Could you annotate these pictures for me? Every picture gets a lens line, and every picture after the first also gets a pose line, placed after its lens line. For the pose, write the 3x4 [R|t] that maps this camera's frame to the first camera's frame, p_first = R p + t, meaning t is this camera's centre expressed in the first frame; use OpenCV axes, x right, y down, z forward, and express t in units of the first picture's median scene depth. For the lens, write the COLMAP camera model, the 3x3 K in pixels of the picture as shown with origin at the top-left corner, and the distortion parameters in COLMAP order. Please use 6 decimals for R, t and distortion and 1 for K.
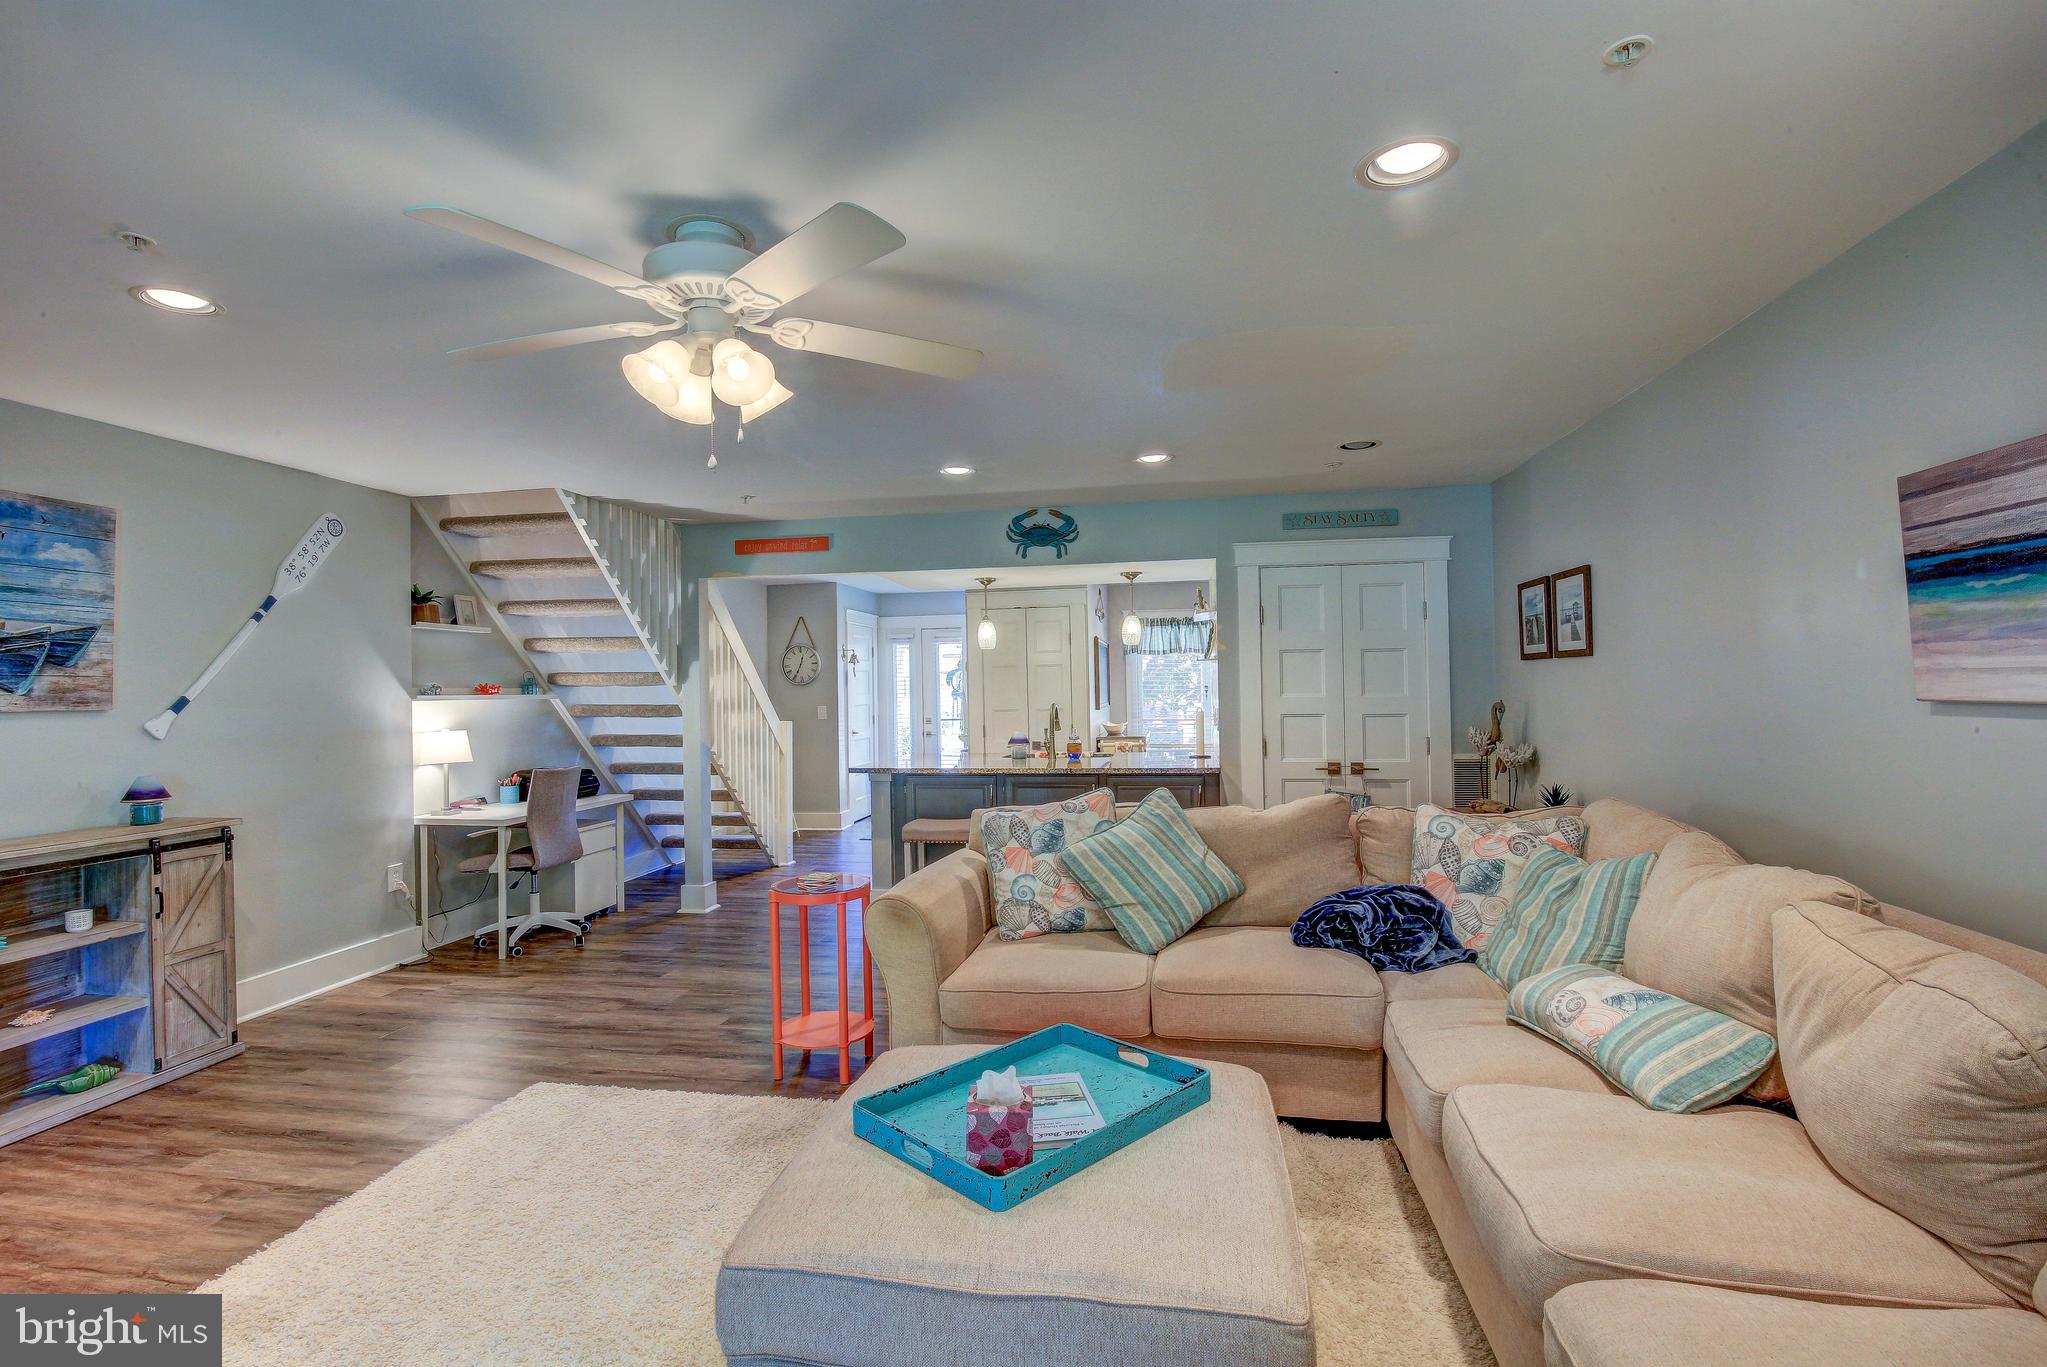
lens RADIAL K [[945.4, 0, 1013.1], [0, 945.4, 675.2], [0, 0, 1]] dist [-0.036076, 0.008039]
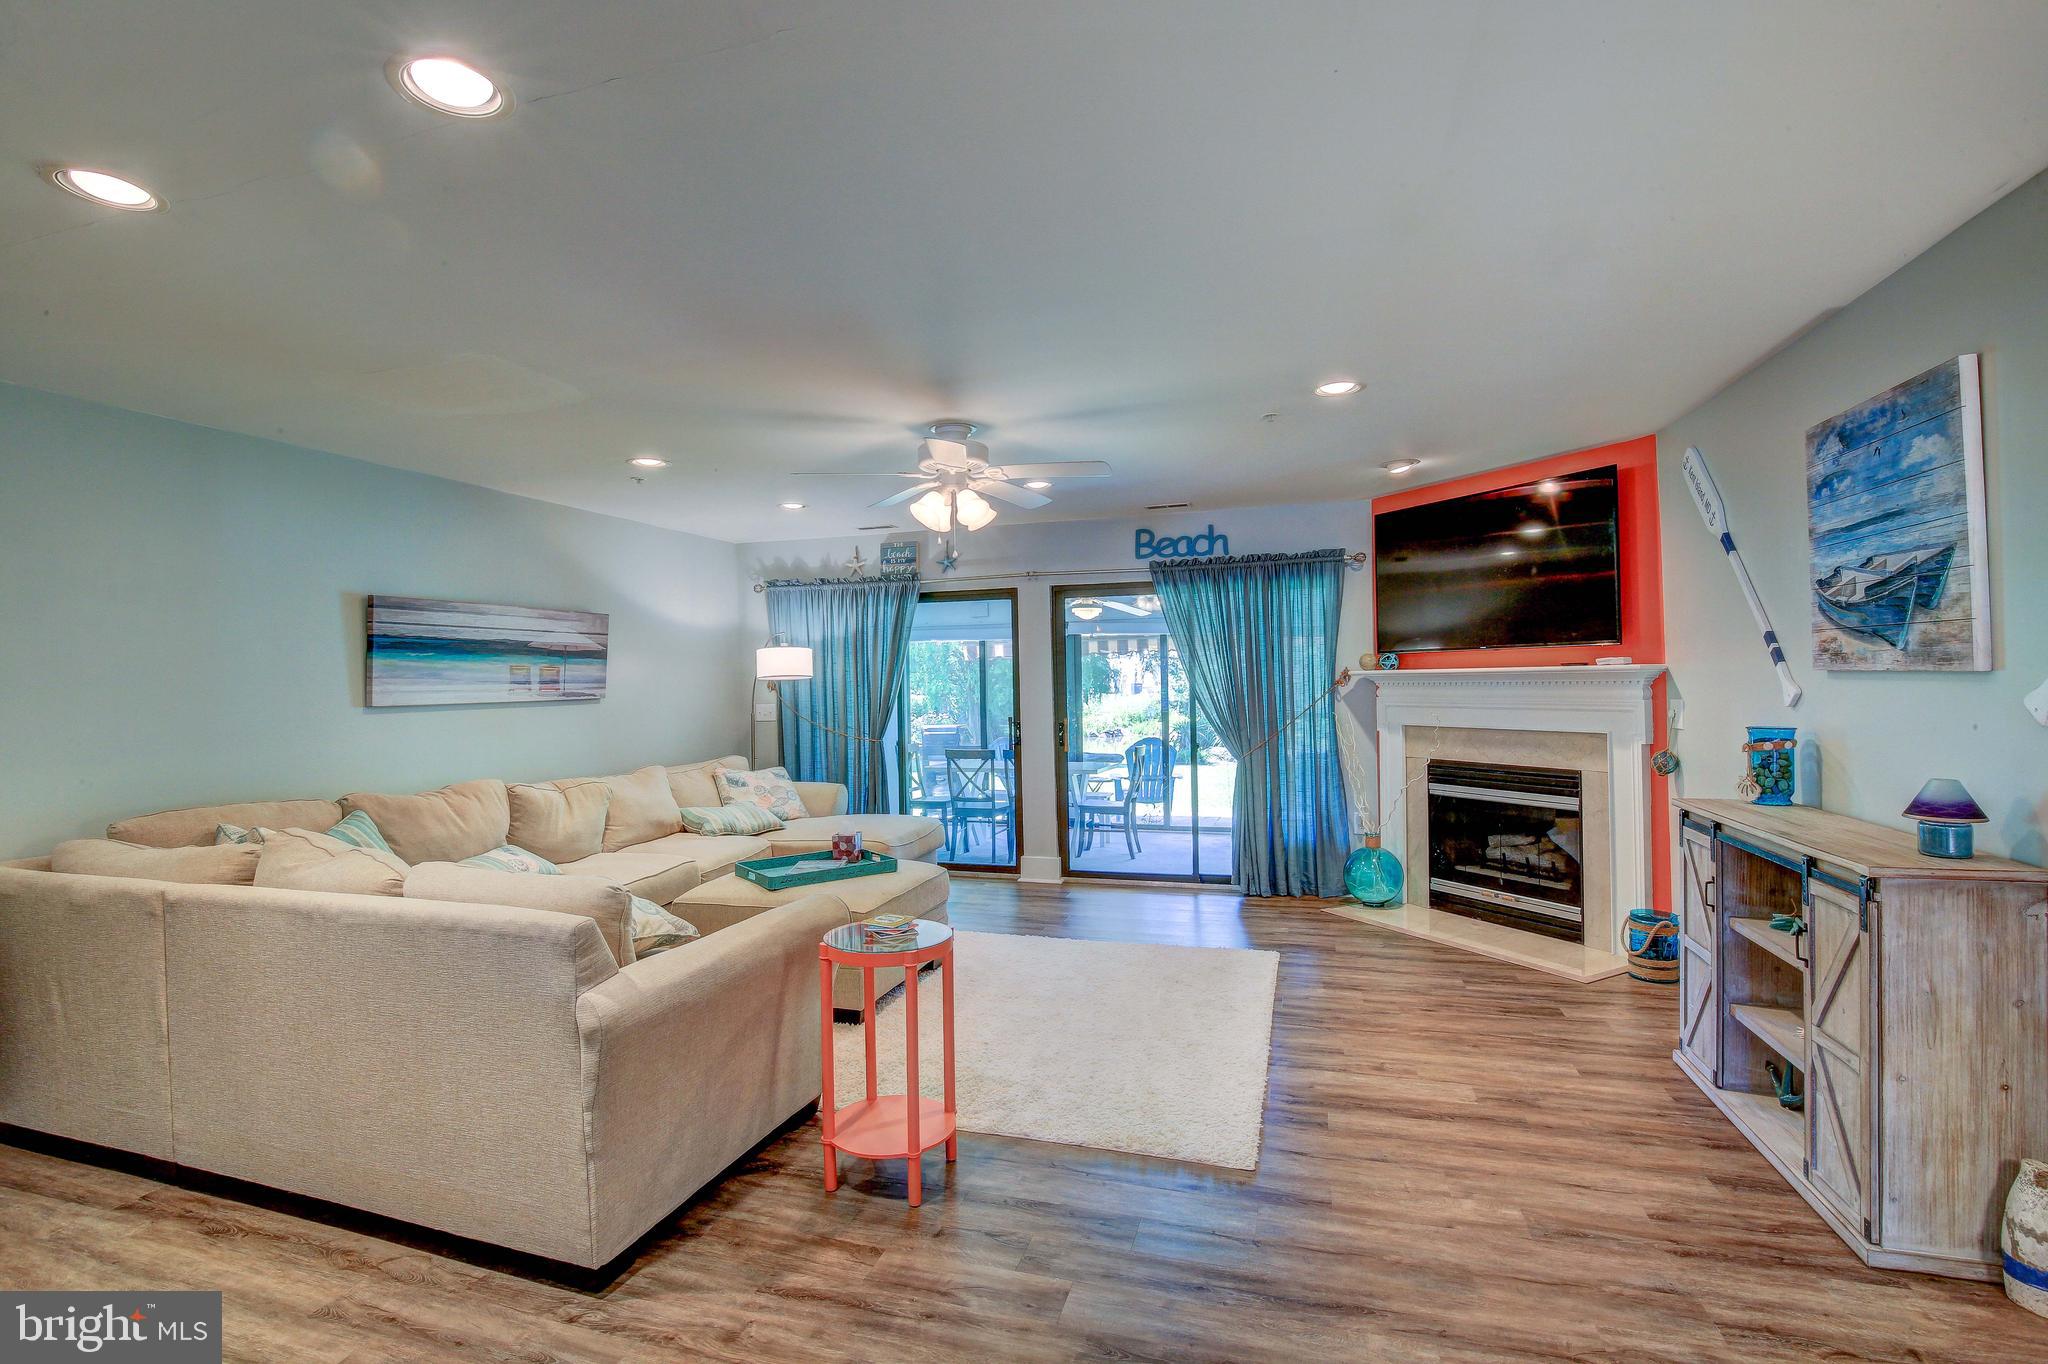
lens RADIAL K [[945.8, 0, 1013.2], [0, 945.8, 683.2], [0, 0, 1]] dist [-0.036076, 0.008039]
pose [[-0.991325, 0.037477, 0.125980, -0.367812], [0.036558, 0.999285, -0.009598, 0.025350], [-0.126250, -0.004909, -0.991986, 1.572636]]
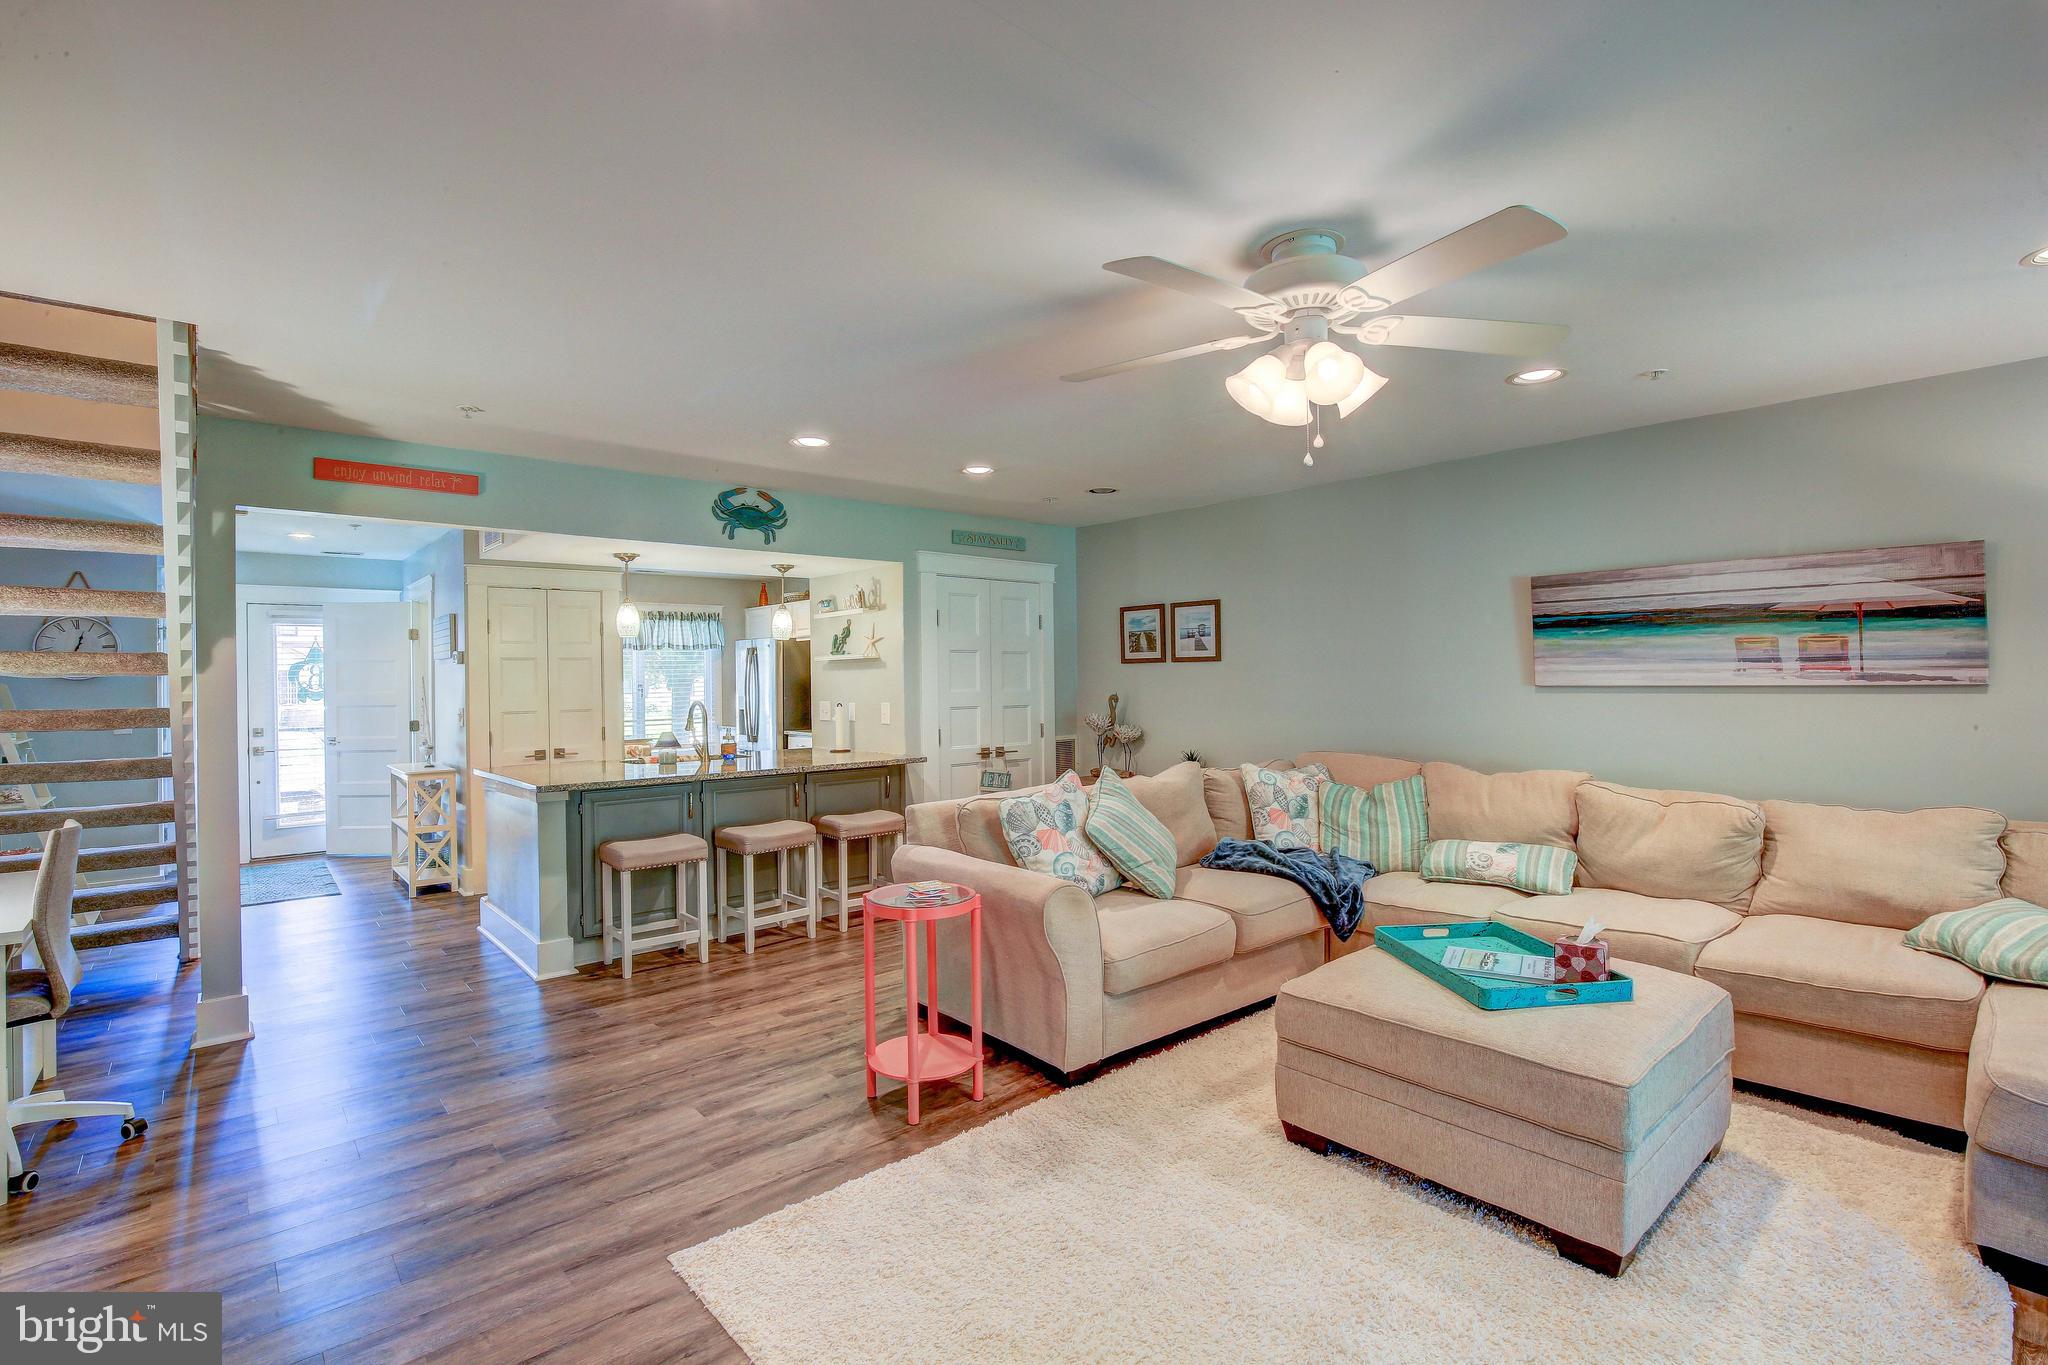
lens RADIAL K [[945.8, 0, 1014.5], [0, 945.8, 674.0], [0, 0, 1]] dist [-0.036076, 0.008039]
pose [[0.626559, 0.012738, 0.779270, -0.767794], [-0.008237, 0.999919, -0.009721, 0.016978], [-0.779331, -0.000328, 0.626613, 0.331415]]
